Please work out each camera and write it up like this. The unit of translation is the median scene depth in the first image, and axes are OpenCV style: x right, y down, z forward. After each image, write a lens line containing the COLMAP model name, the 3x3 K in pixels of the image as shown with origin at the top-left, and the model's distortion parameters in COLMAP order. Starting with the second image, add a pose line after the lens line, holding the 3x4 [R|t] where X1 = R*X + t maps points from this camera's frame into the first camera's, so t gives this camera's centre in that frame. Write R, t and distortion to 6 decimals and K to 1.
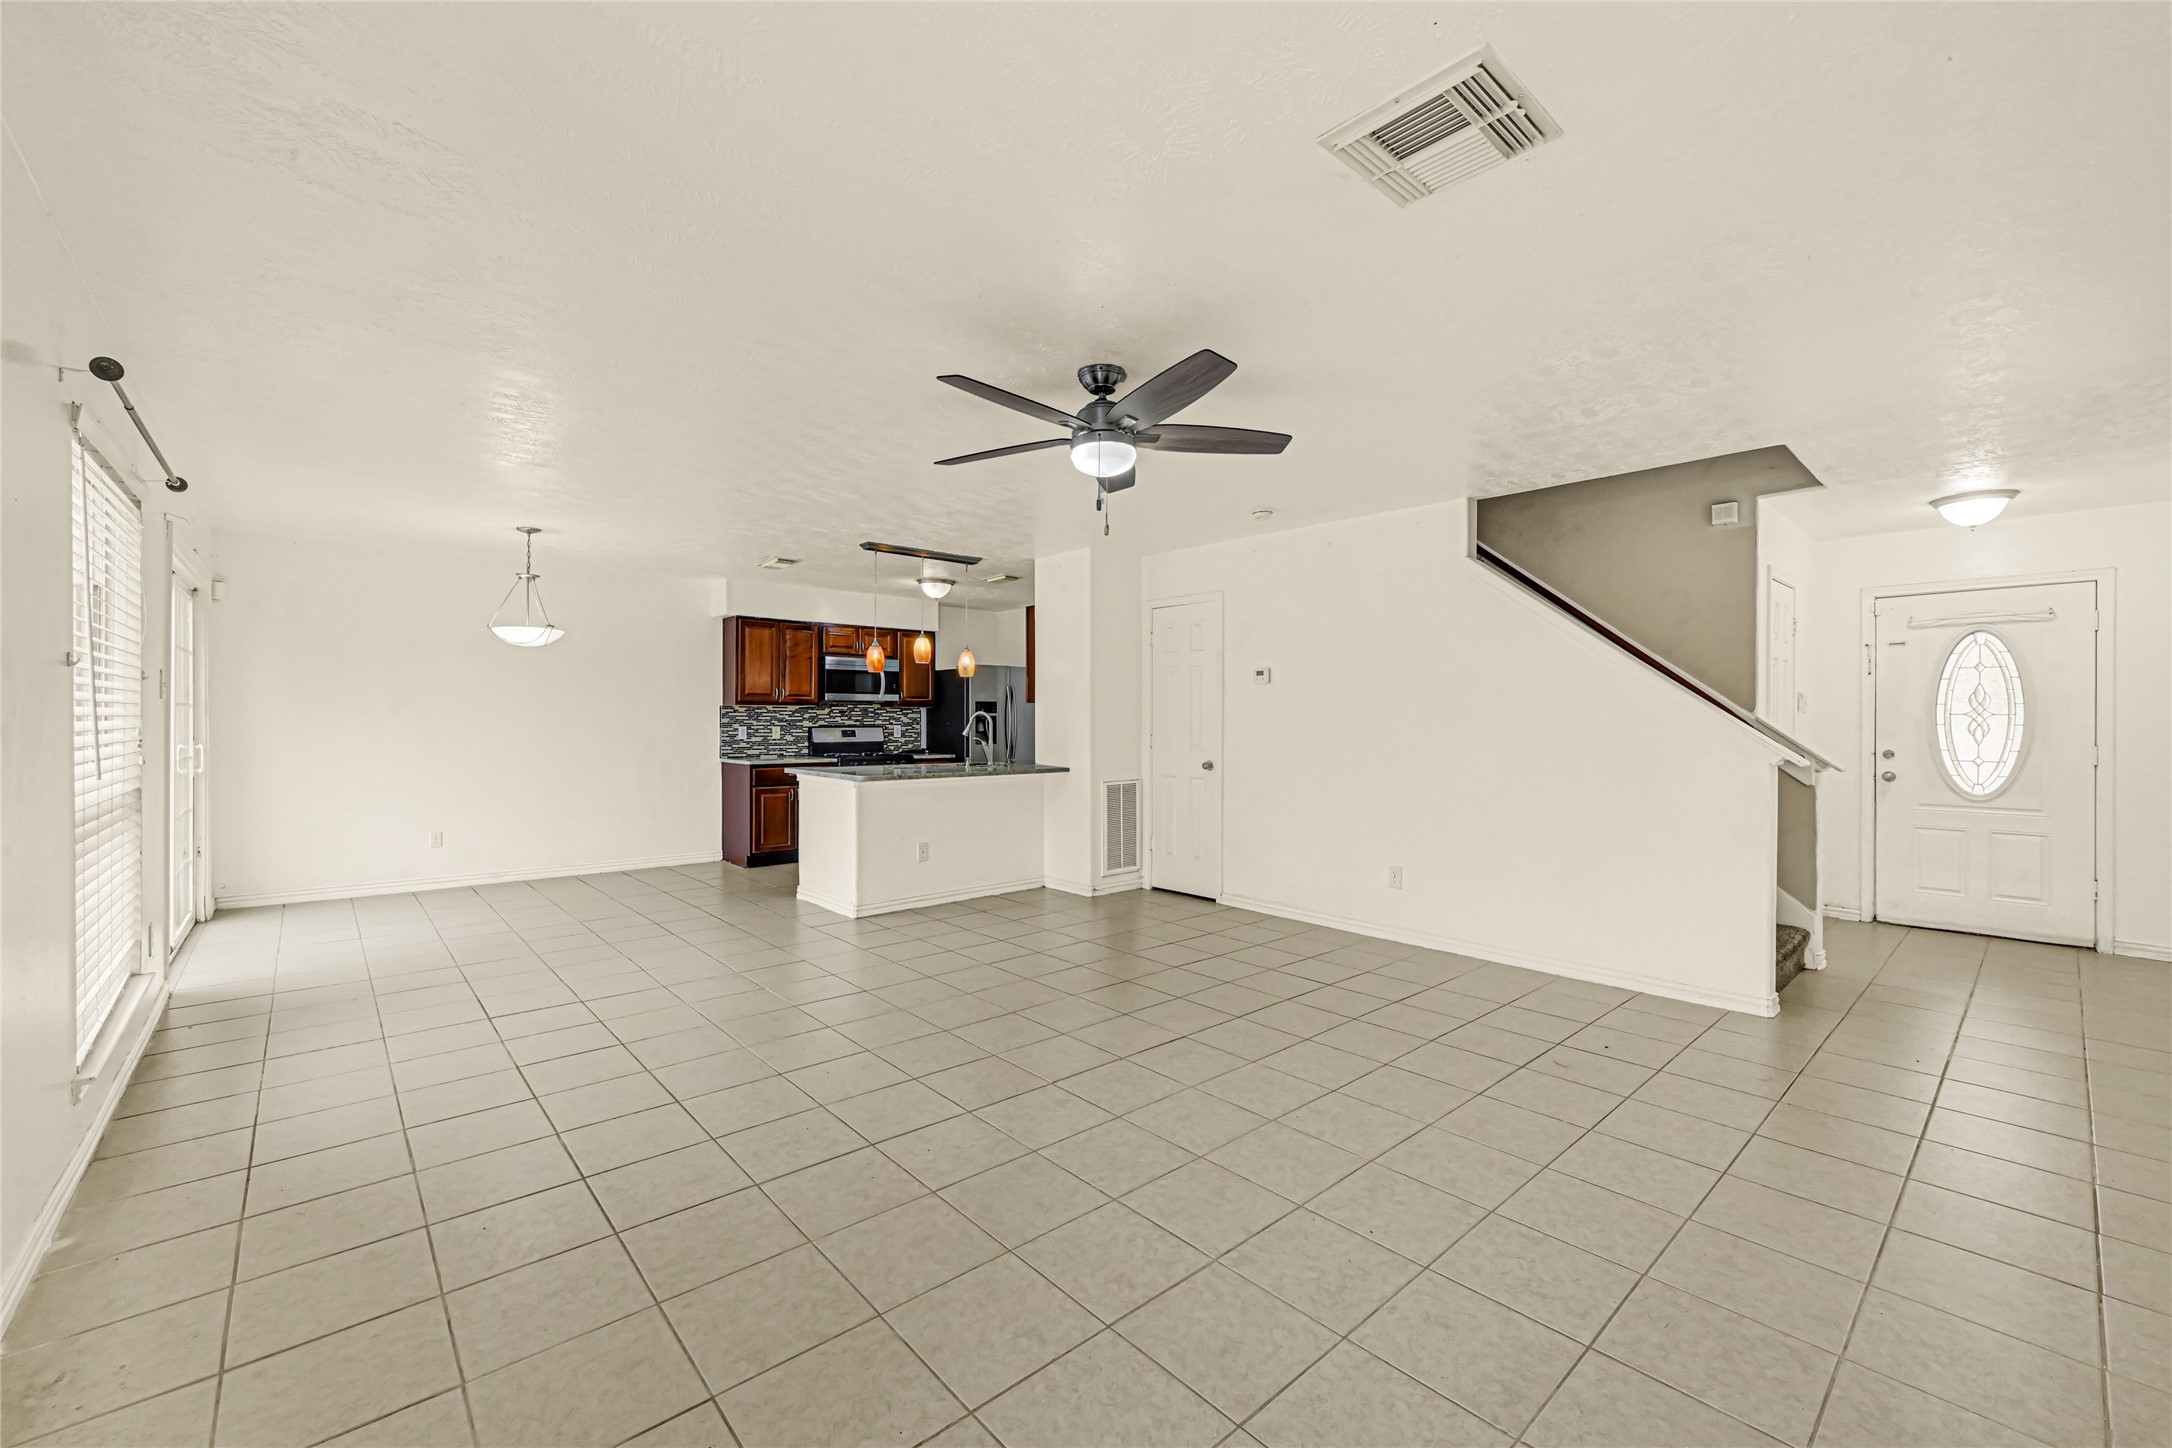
lens RADIAL K [[883.7, 0, 1085.9], [0, 883.7, 719.3], [0, 0, 1]] dist [0.000217, 0.000637]
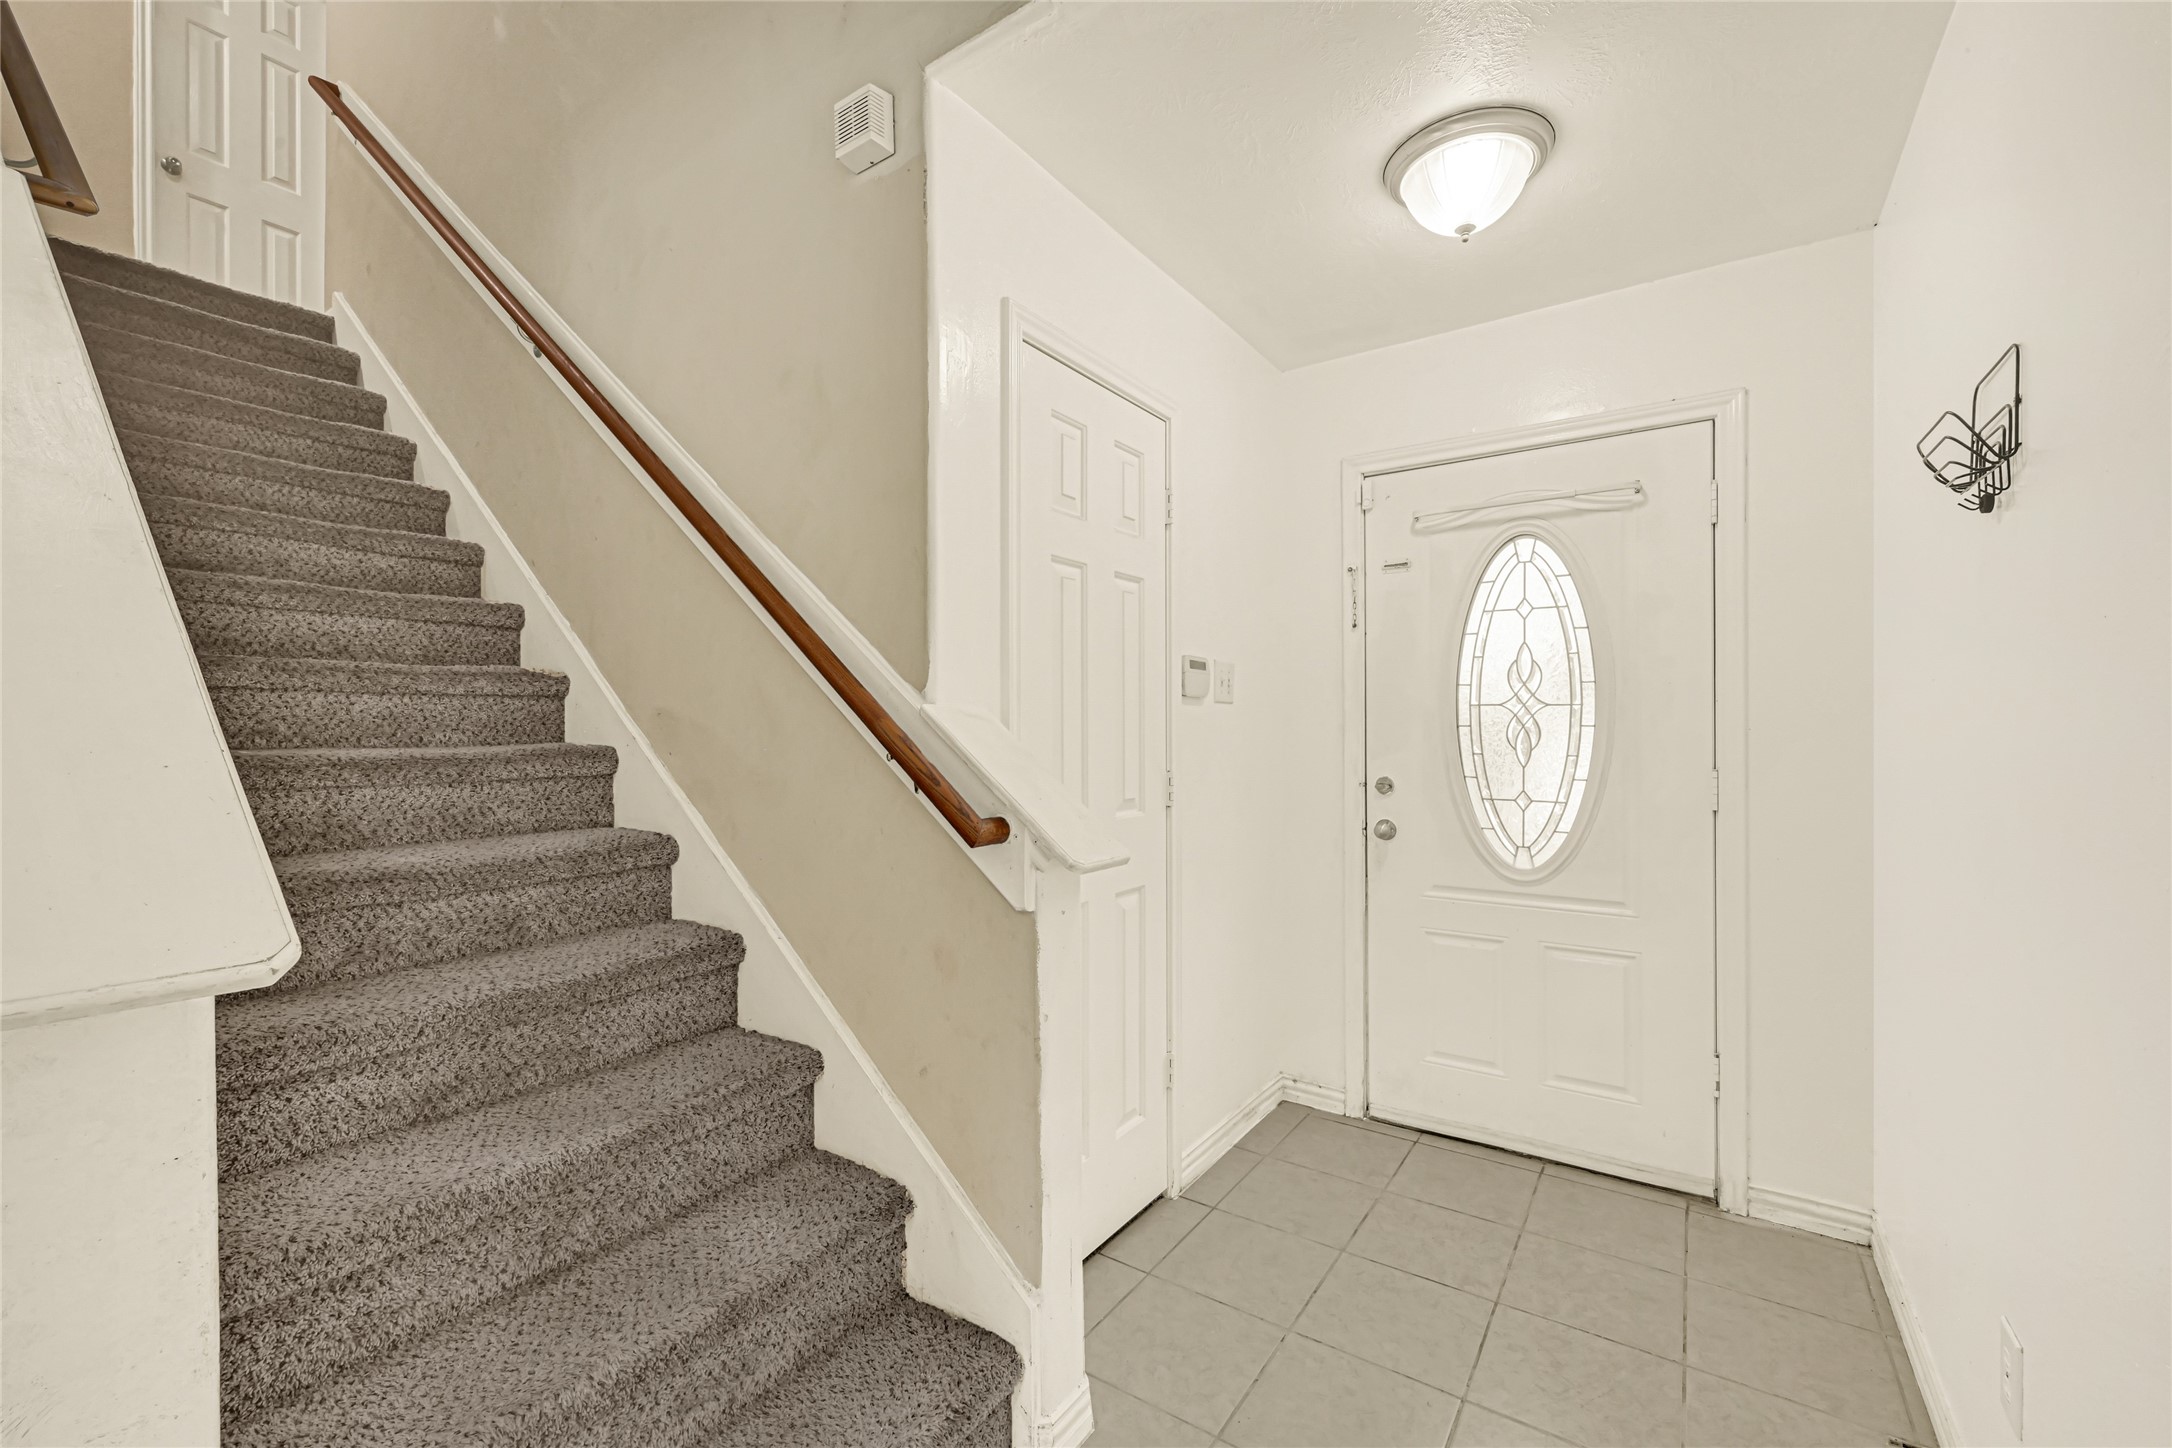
lens RADIAL K [[883.7, 0, 1095.9], [0, 883.7, 721.0], [0, 0, 1]] dist [0.000217, 0.000637]
pose [[0.970293, -0.001109, 0.241929, 0.653027], [0.002556, 0.999981, -0.005669, 0.005480], [-0.241918, 0.006119, 0.970277, 0.574874]]
